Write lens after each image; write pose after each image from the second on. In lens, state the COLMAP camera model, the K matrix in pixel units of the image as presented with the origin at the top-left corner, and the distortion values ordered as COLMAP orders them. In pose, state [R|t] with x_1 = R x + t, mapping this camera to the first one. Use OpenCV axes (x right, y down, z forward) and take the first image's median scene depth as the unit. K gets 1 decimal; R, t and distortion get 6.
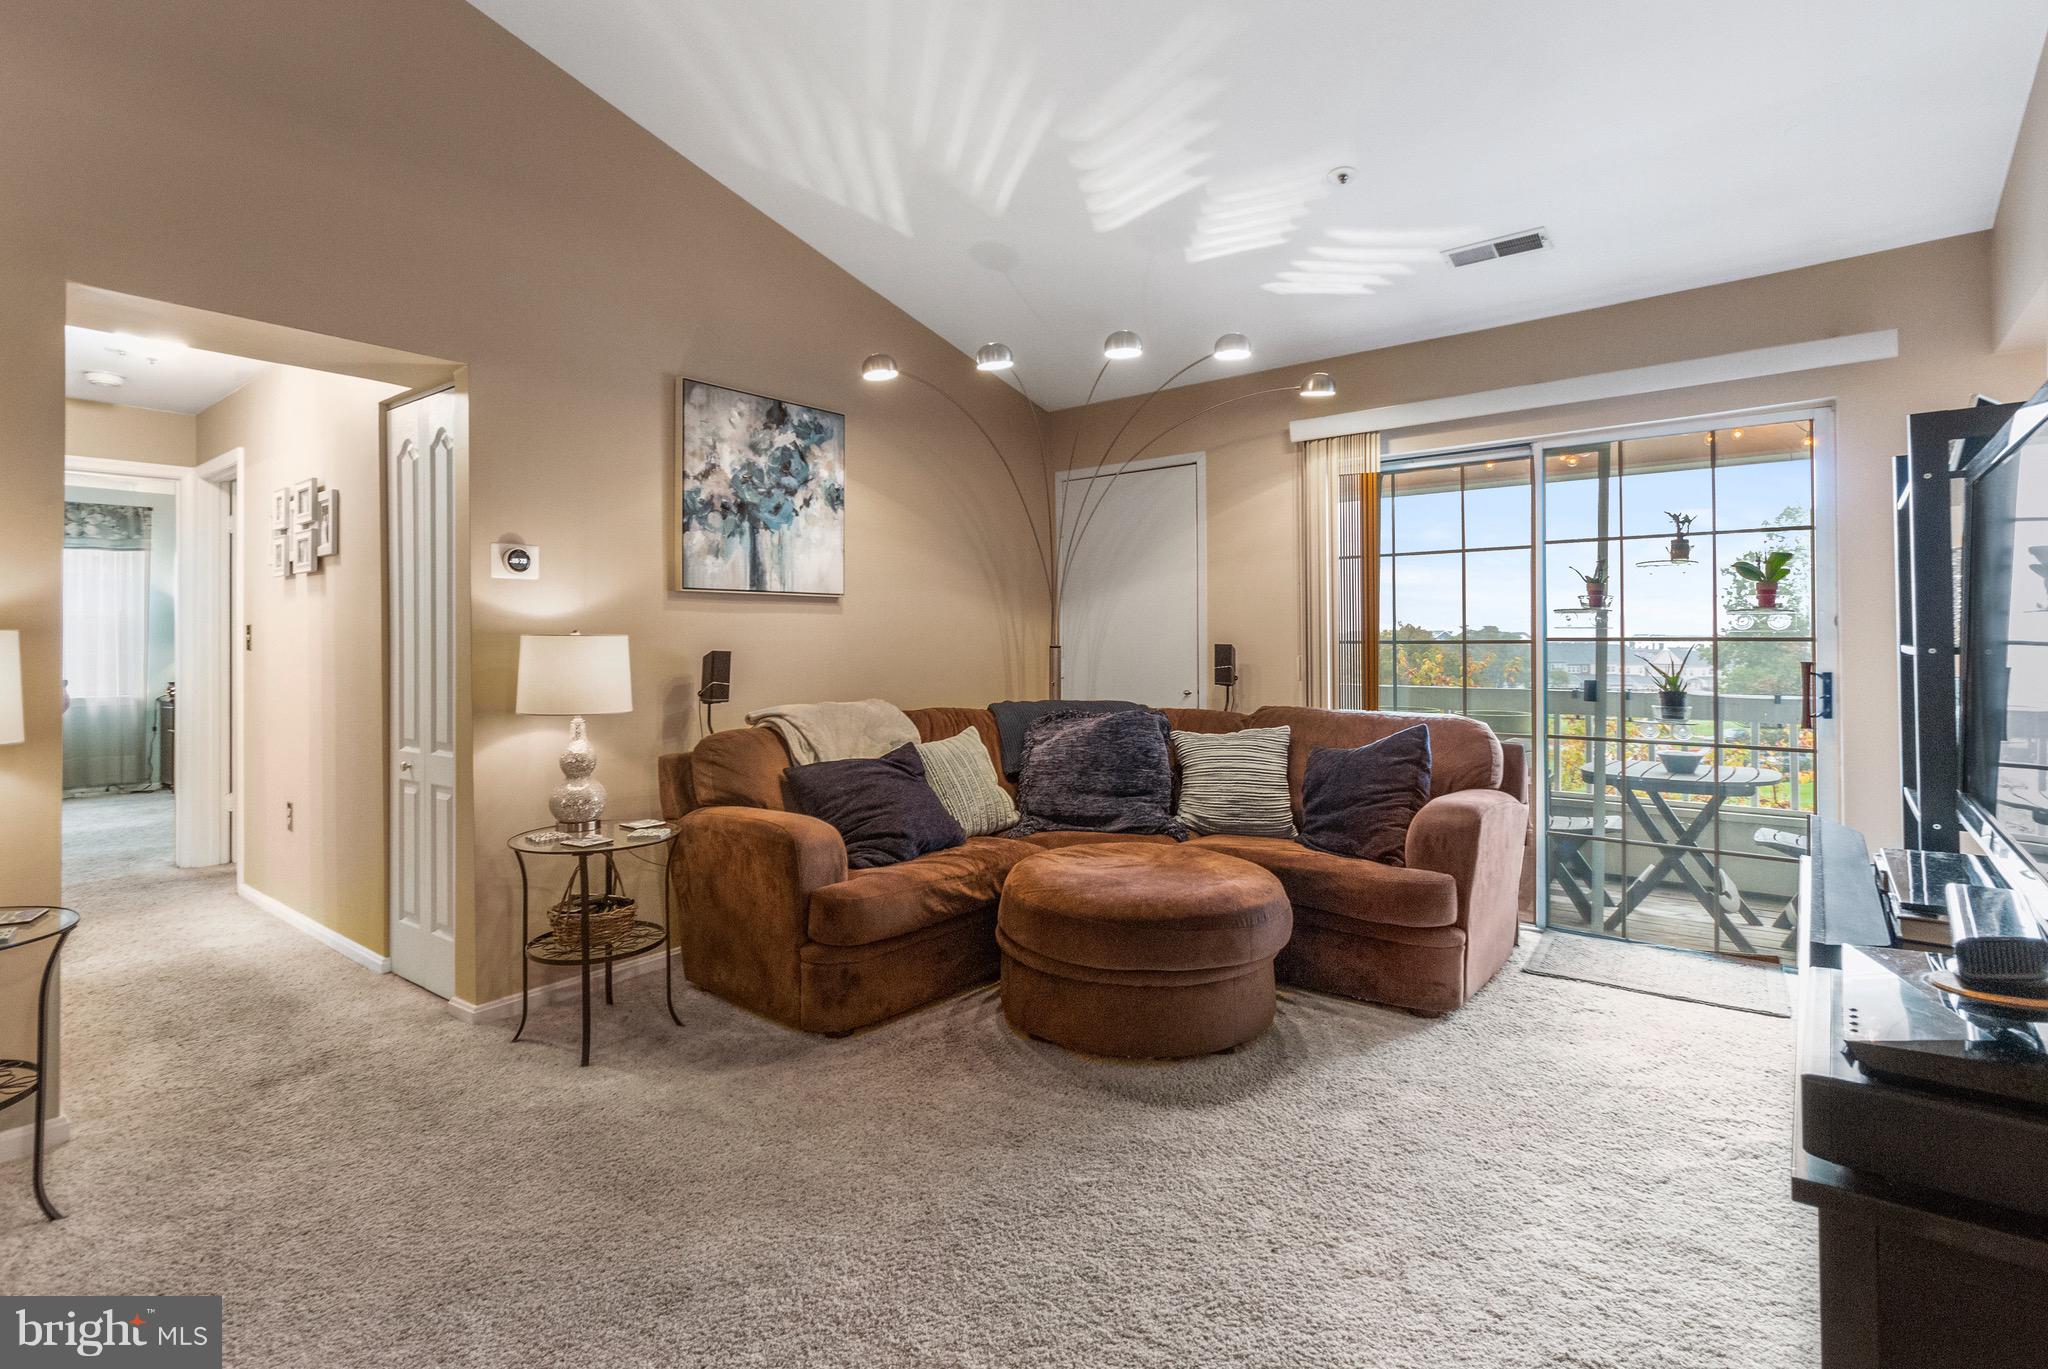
lens RADIAL K [[975.4, 0, 1015.6], [0, 975.4, 630.7], [0, 0, 1]] dist [-0.000402, 0.000072]
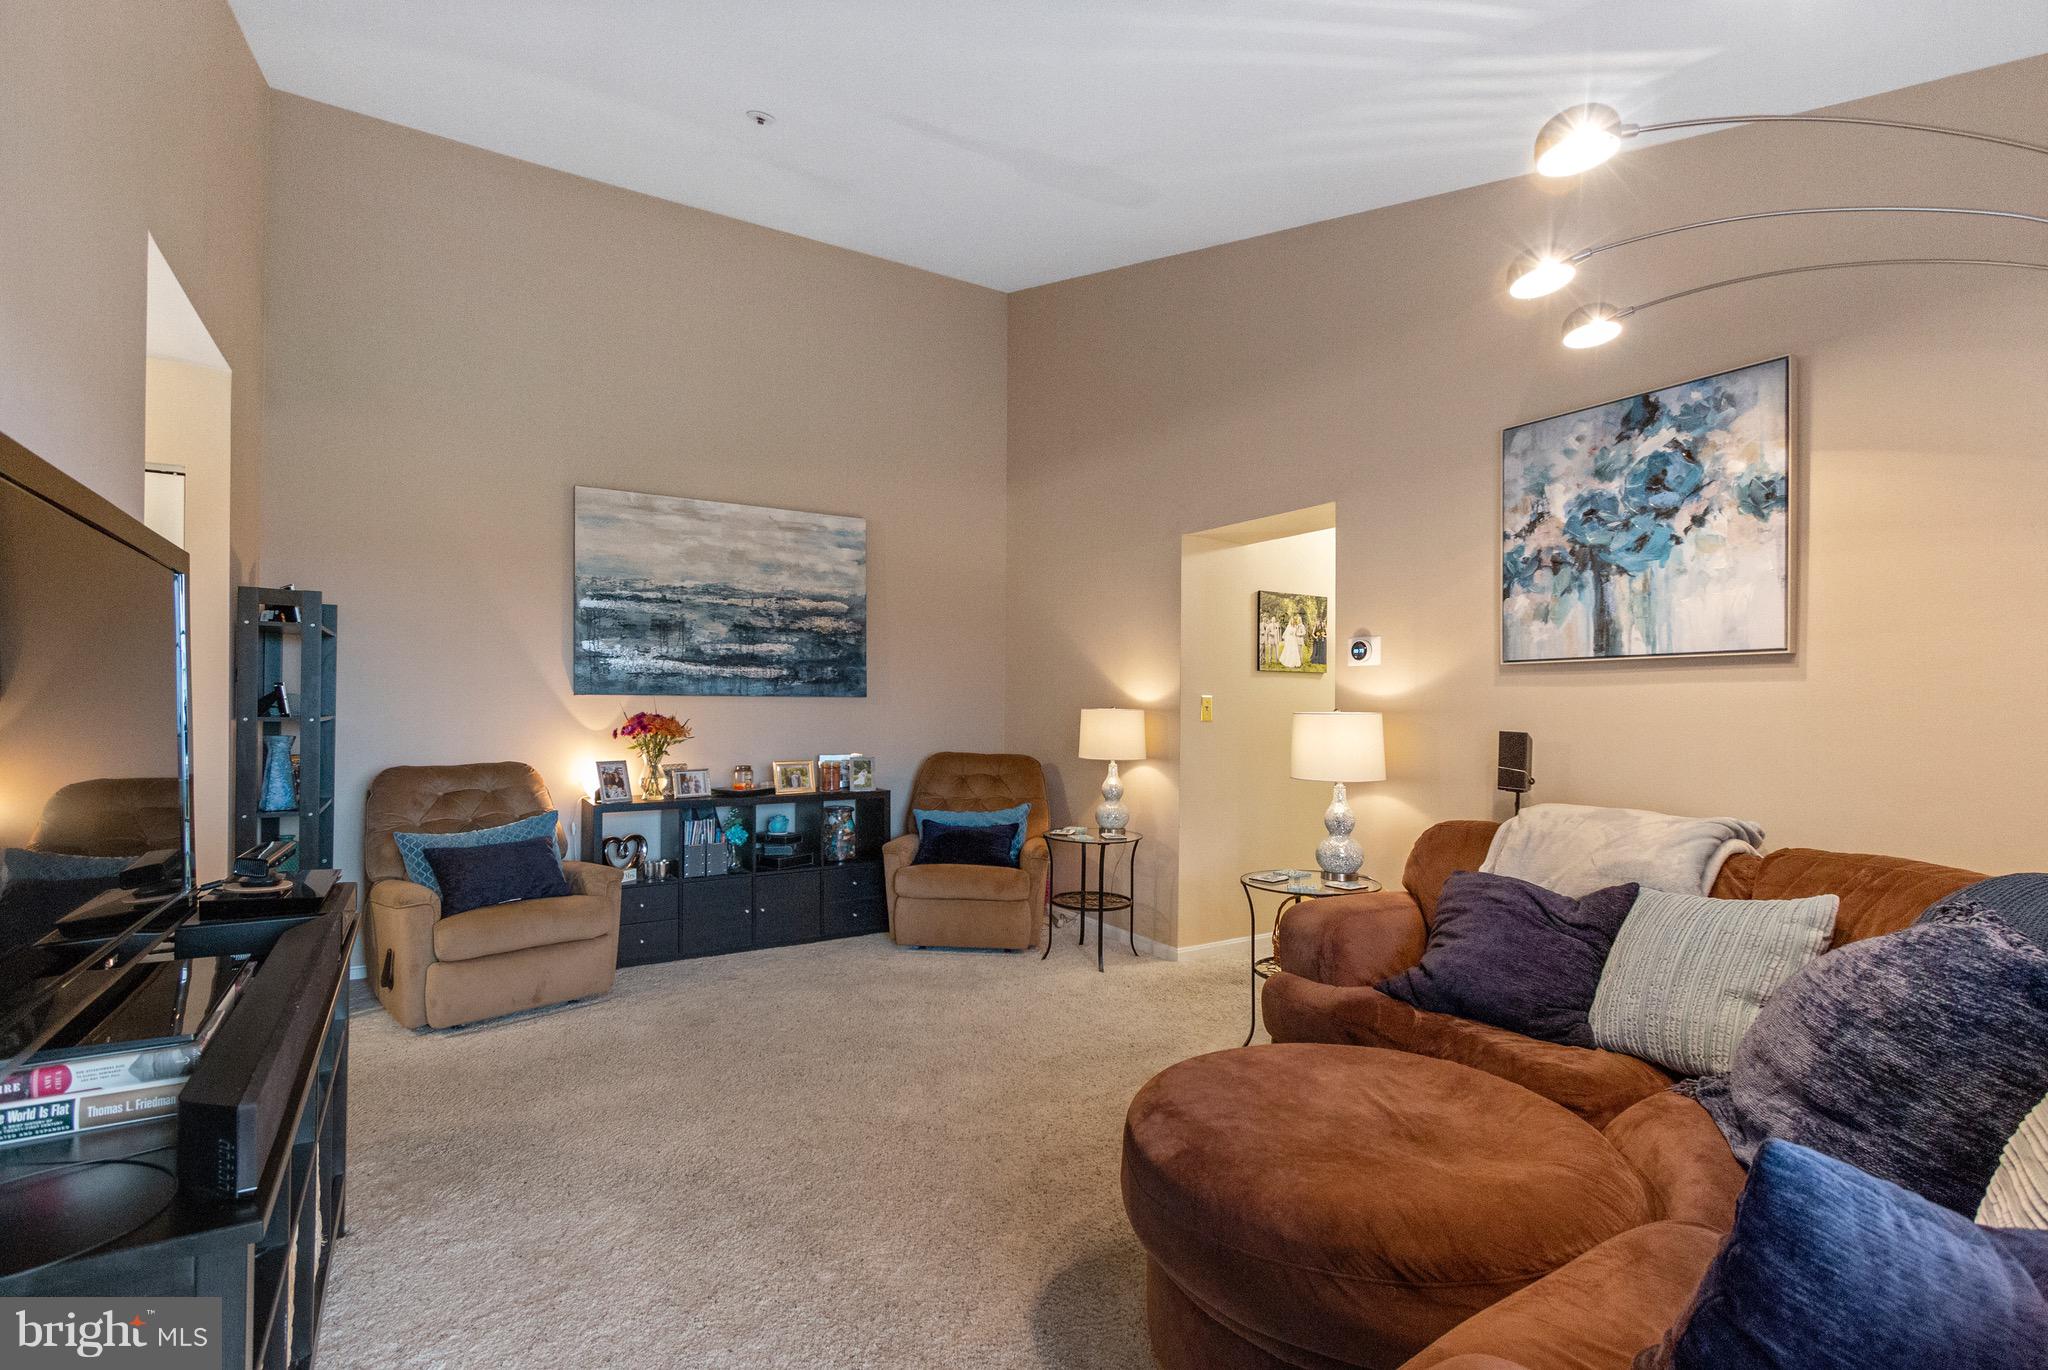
lens RADIAL K [[975.4, 0, 1022.8], [0, 975.4, 705.2], [0, 0, 1]] dist [-0.000402, 0.000072]
pose [[-0.334876, 0.002489, -0.942259, 0.631302], [0.009434, 0.999955, -0.000712, -0.006163], [0.942215, -0.009127, -0.334884, 0.838267]]
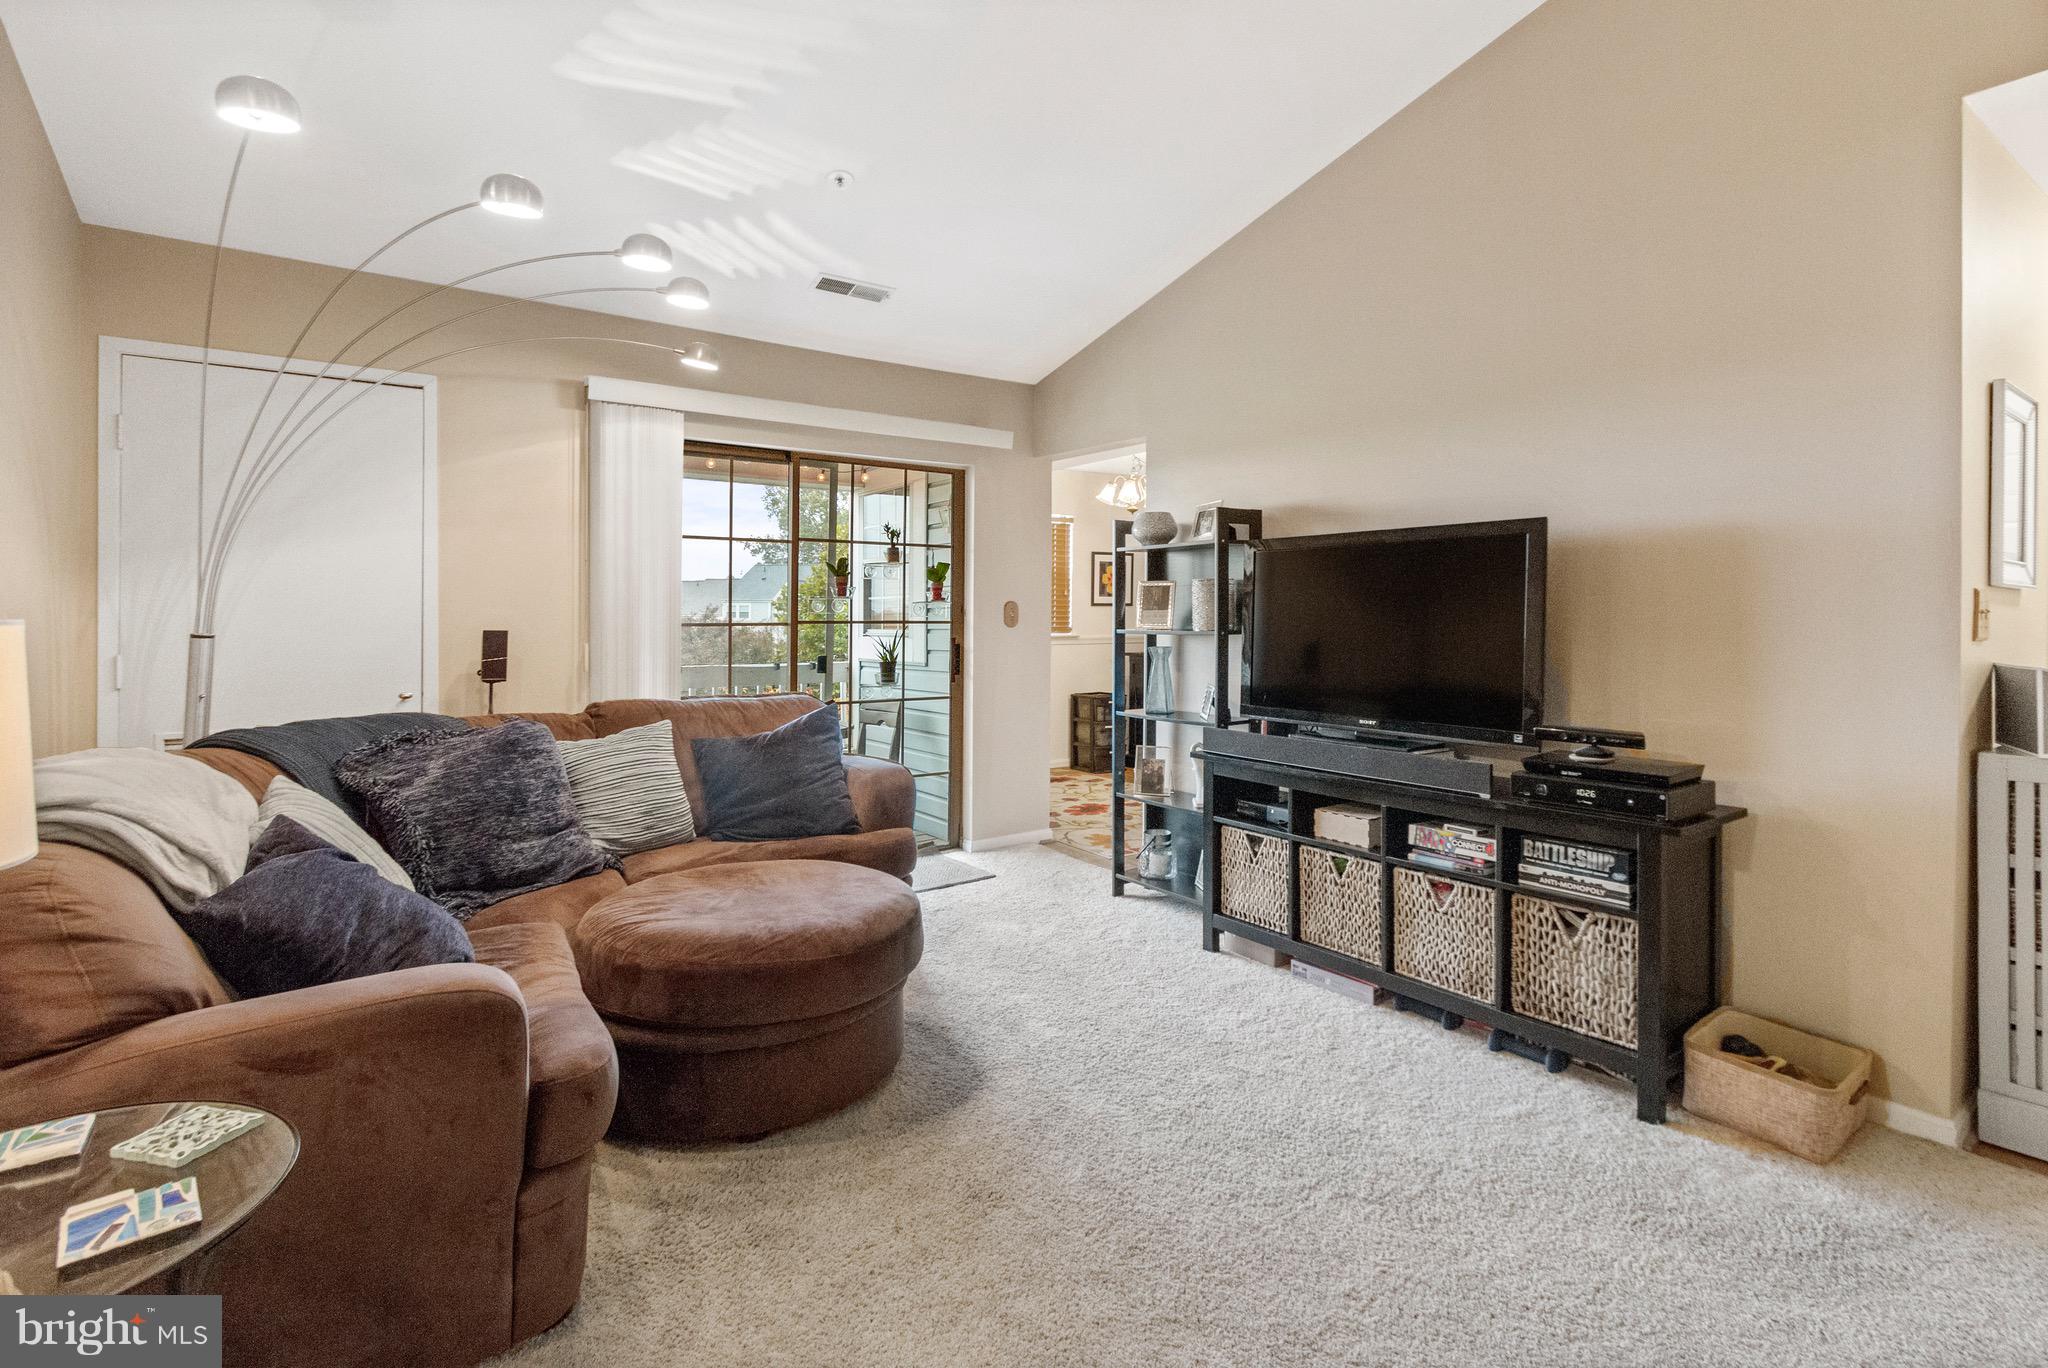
lens RADIAL K [[975.4, 0, 1013.7], [0, 975.4, 609.2], [0, 0, 1]] dist [-0.000402, 0.000072]
pose [[0.268428, 0.008361, 0.963264, -0.525636], [-0.012356, 0.999910, -0.005236, -0.004768], [-0.963221, -0.010496, 0.268507, 0.459830]]
